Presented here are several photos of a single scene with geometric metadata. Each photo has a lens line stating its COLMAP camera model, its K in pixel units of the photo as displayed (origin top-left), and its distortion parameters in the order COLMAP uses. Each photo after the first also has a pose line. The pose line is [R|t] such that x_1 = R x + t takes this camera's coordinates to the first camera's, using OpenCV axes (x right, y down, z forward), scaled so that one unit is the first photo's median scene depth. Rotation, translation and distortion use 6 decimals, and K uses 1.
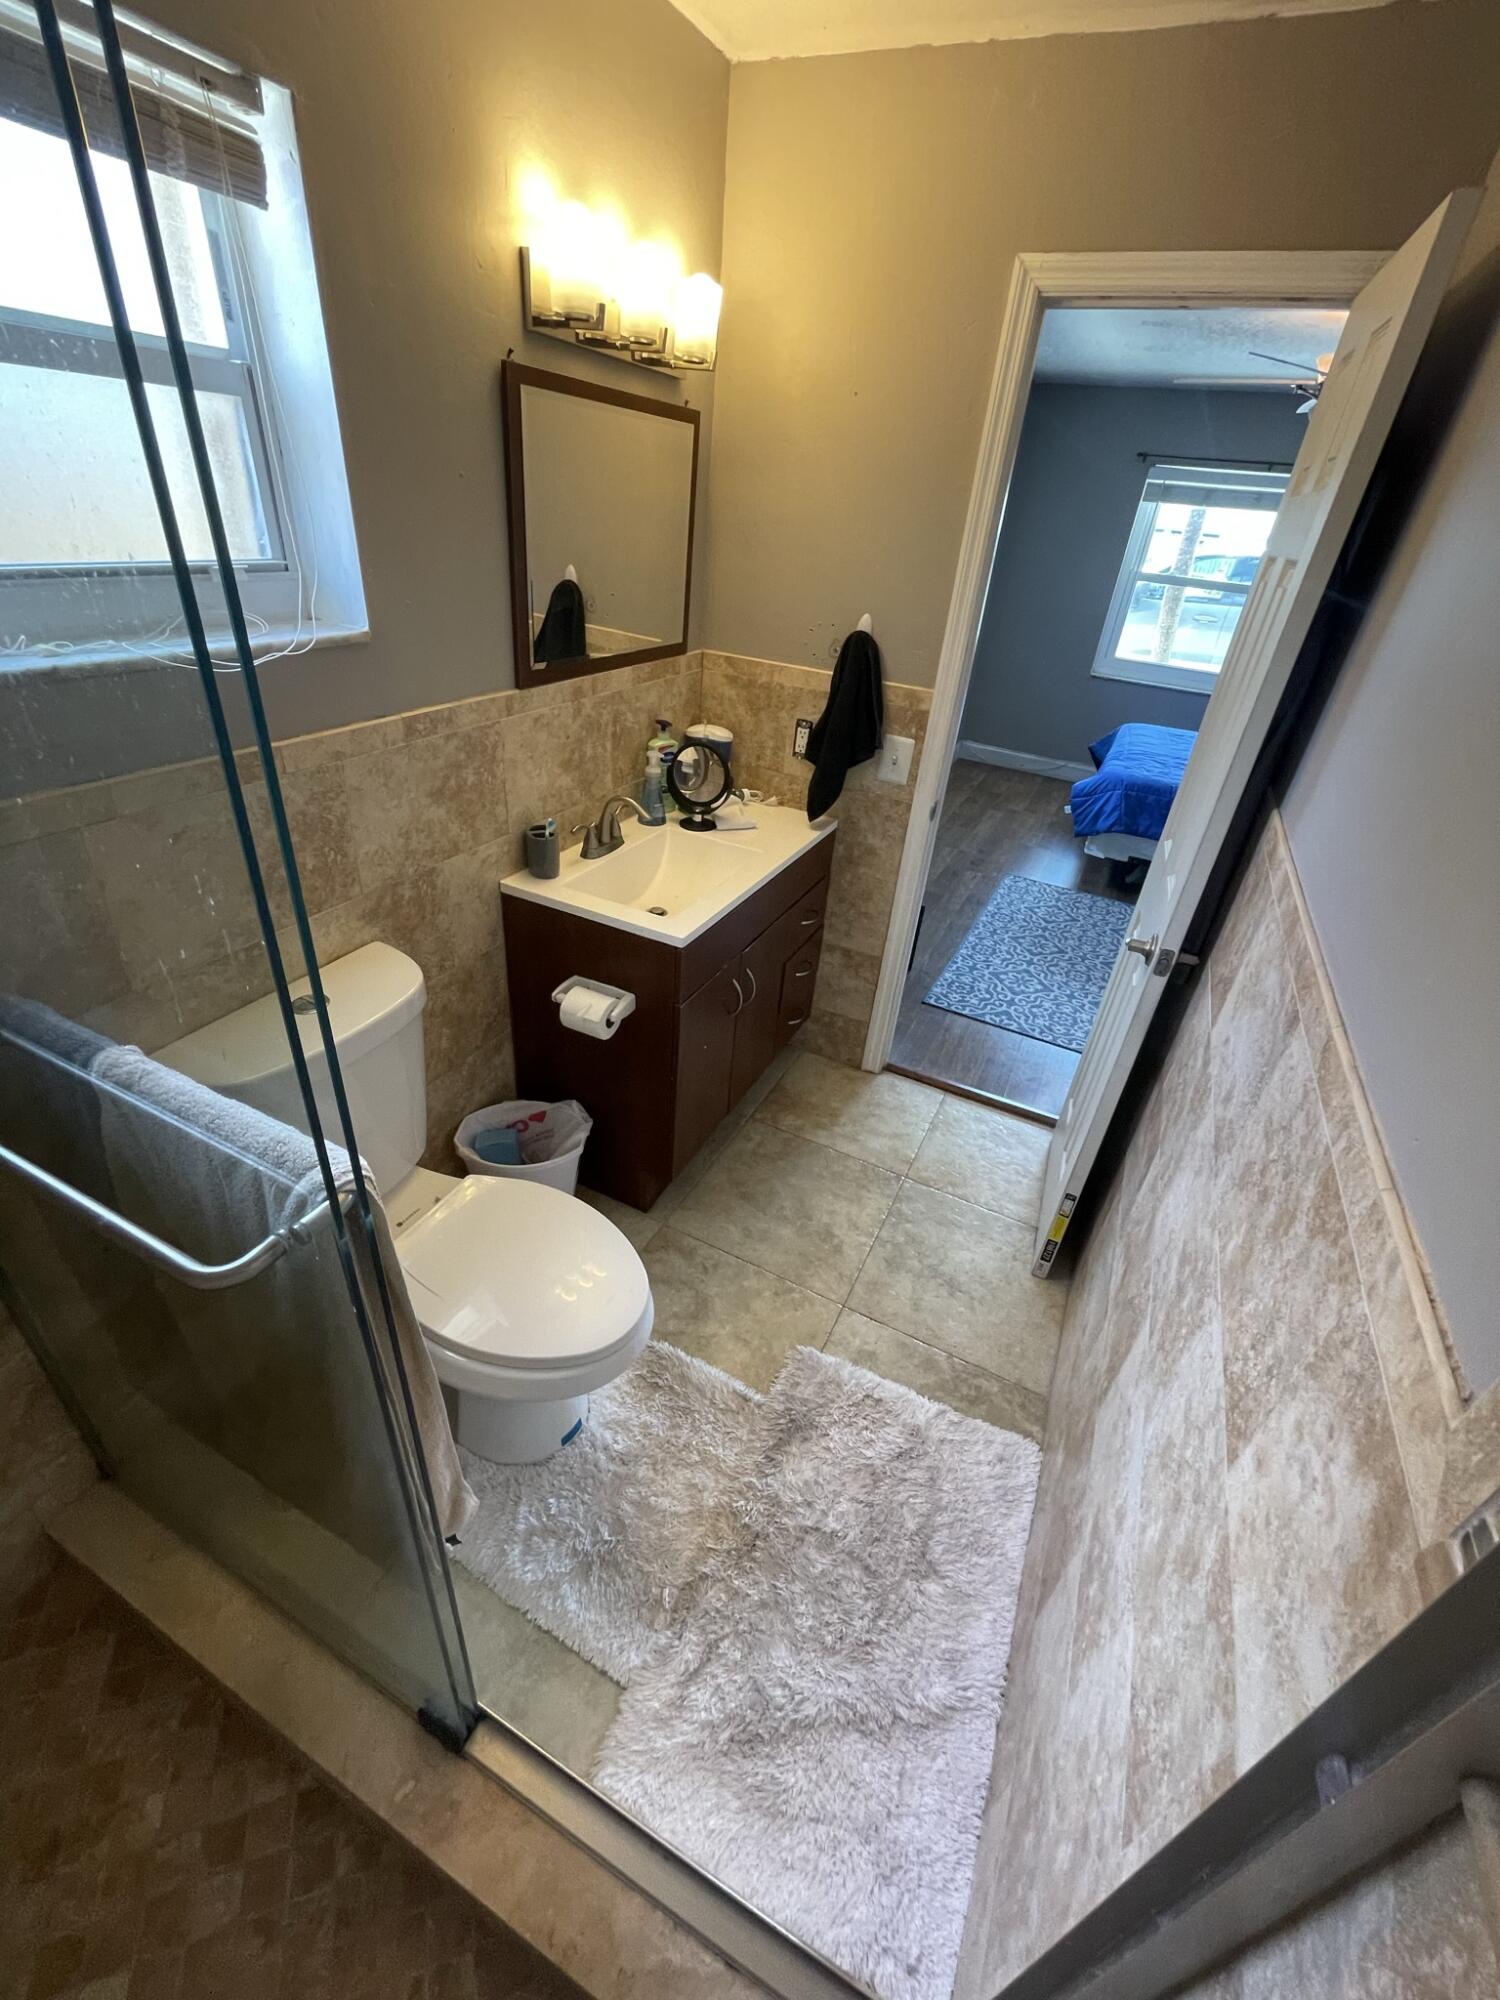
lens RADIAL K [[814.8, 0, 746.7], [0, 814.8, 989.8], [0, 0, 1]] dist [-0.002813, 0.000482]
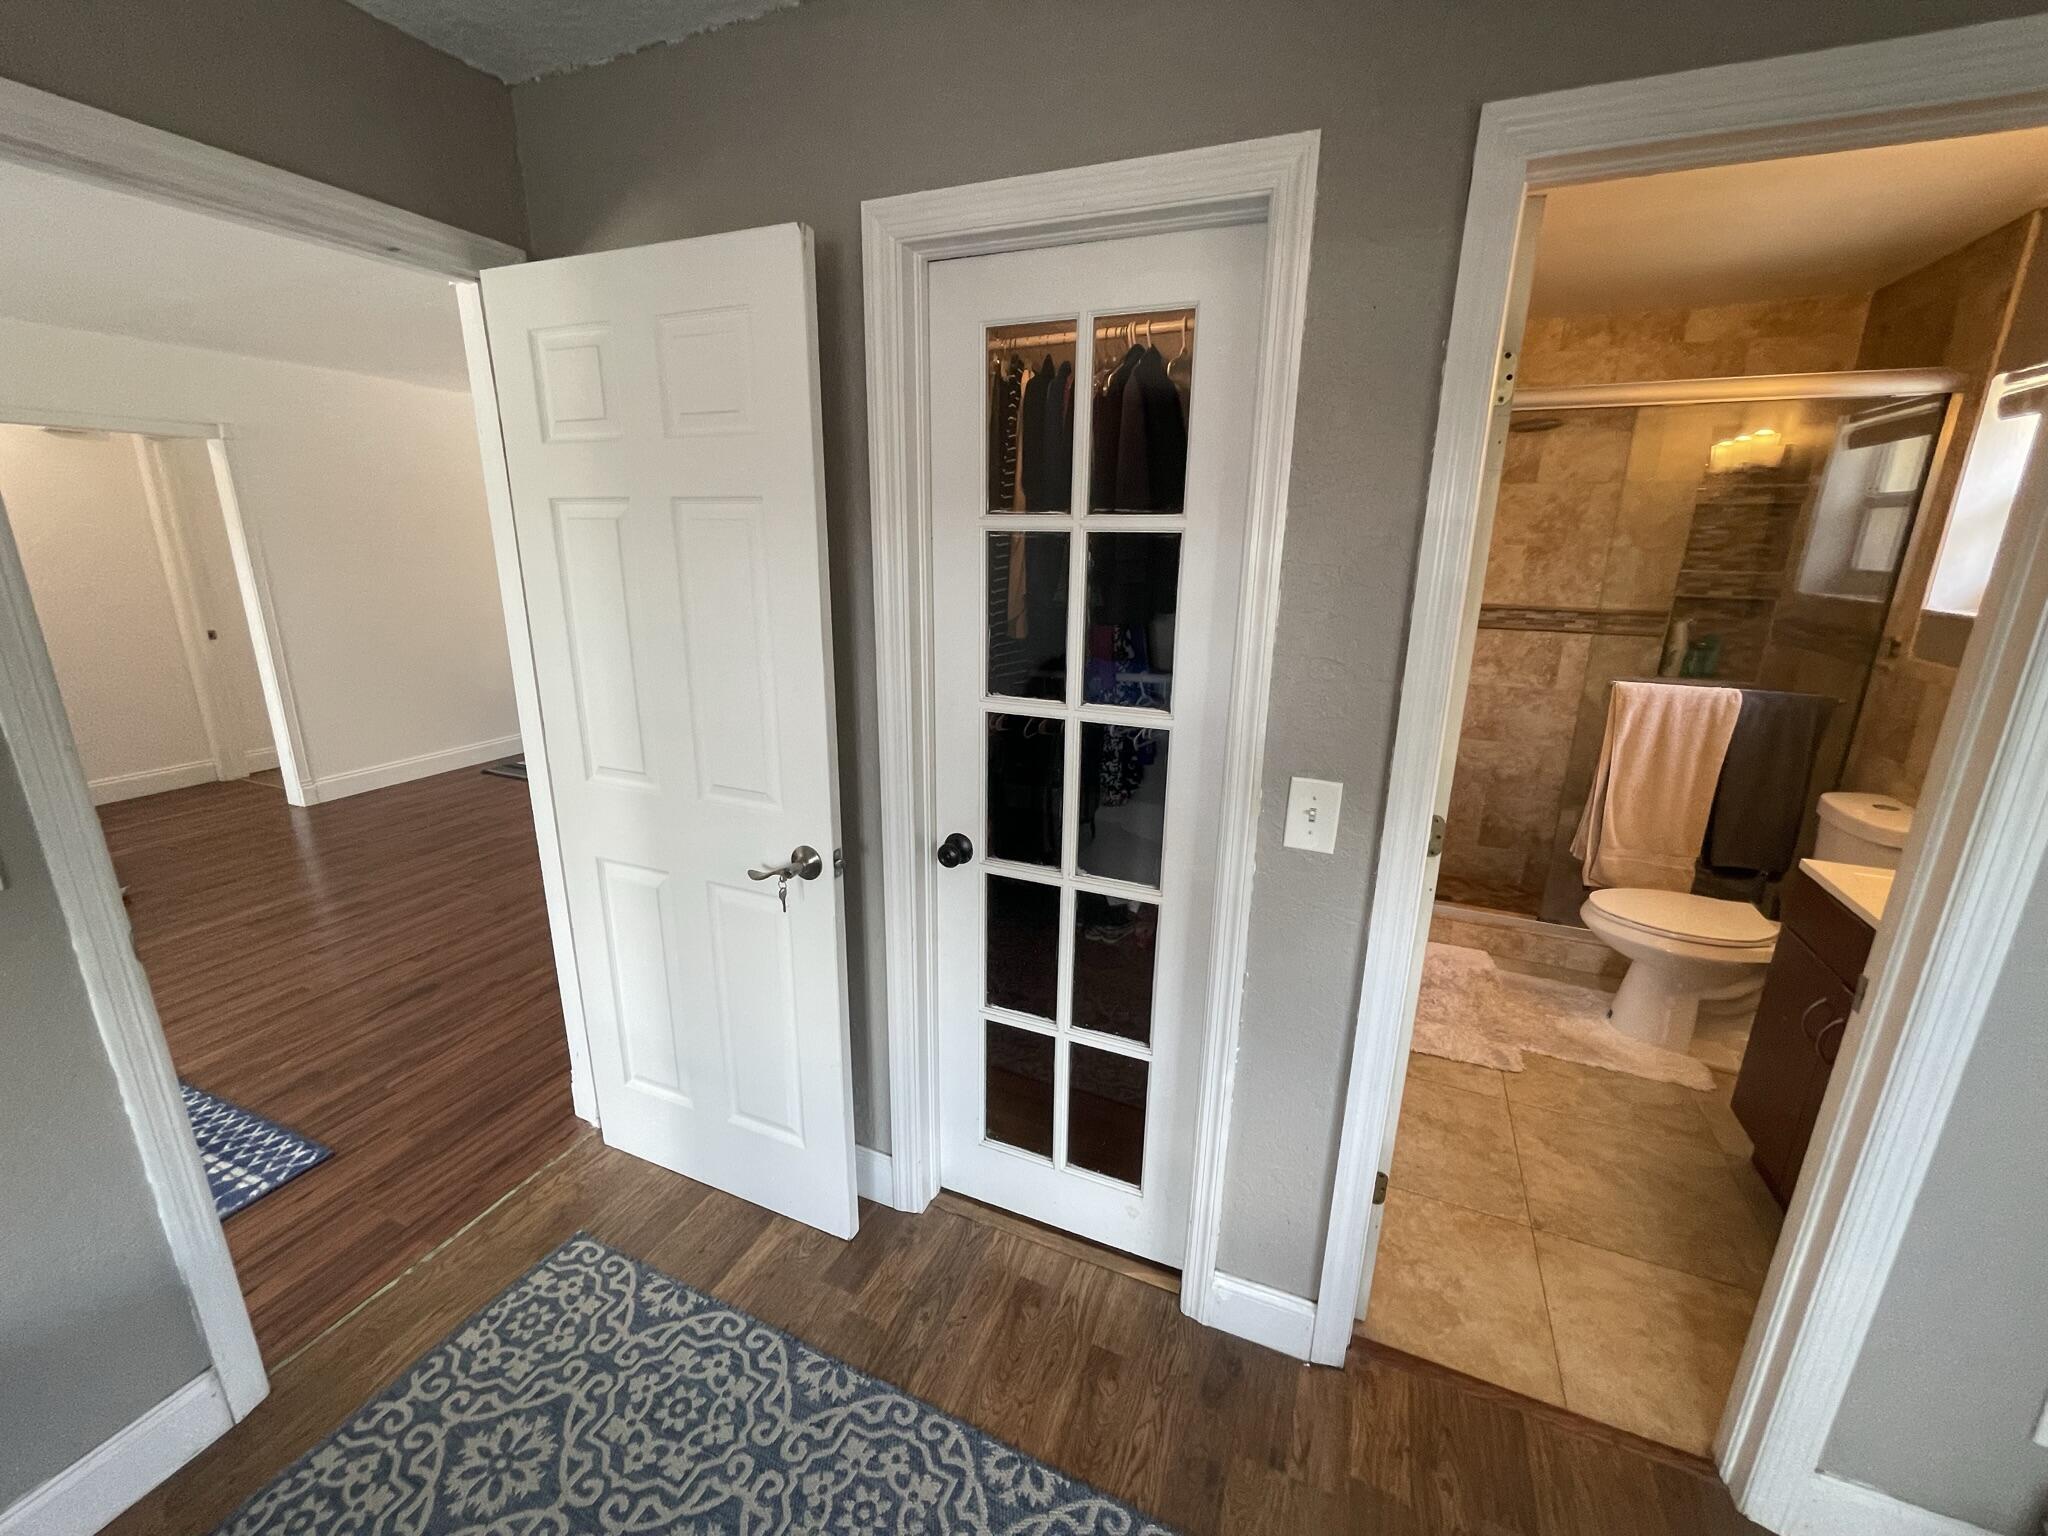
lens RADIAL K [[844.2, 0, 1013.1], [0, 844.2, 765.5], [0, 0, 1]] dist [-0.000958, 0.005212]
pose [[-0.994301, -0.079038, -0.071538, 1.101454], [-0.106343, 0.688326, 0.717564, -0.876585], [-0.007473, 0.721083, -0.692809, 1.704308]]
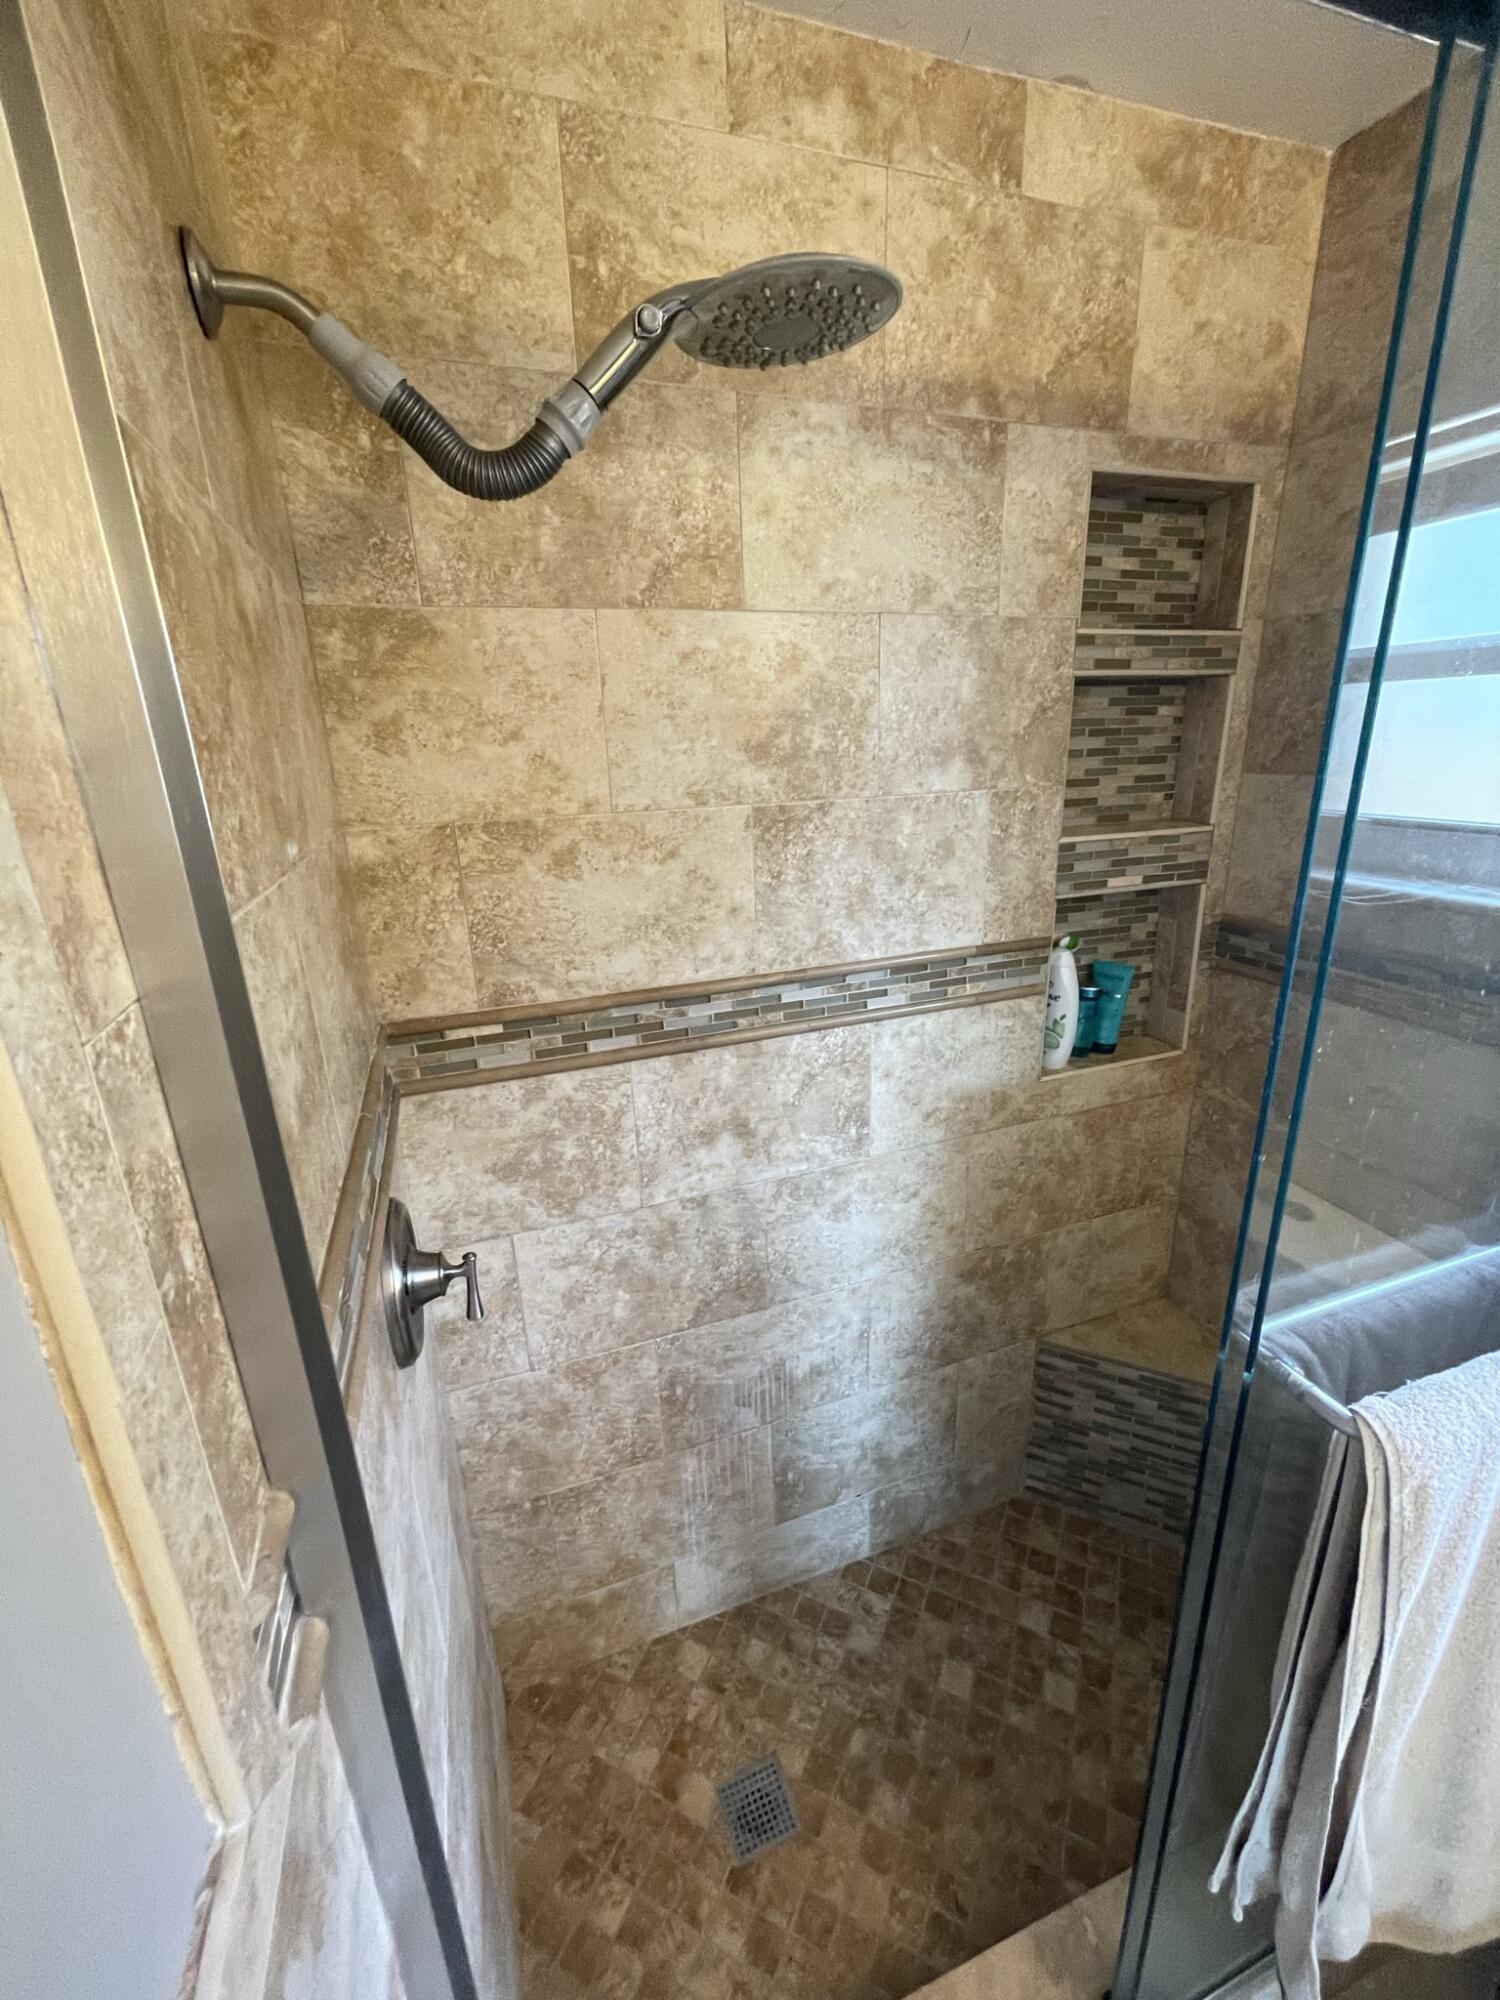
lens RADIAL K [[814.8, 0, 746.7], [0, 814.8, 989.8], [0, 0, 1]] dist [-0.002813, 0.000482]
pose [[-0.700125, 0.155255, -0.696937, 0.237444], [-0.388884, 0.735691, 0.554551, -0.155828], [0.598827, 0.659283, -0.454700, 0.278275]]
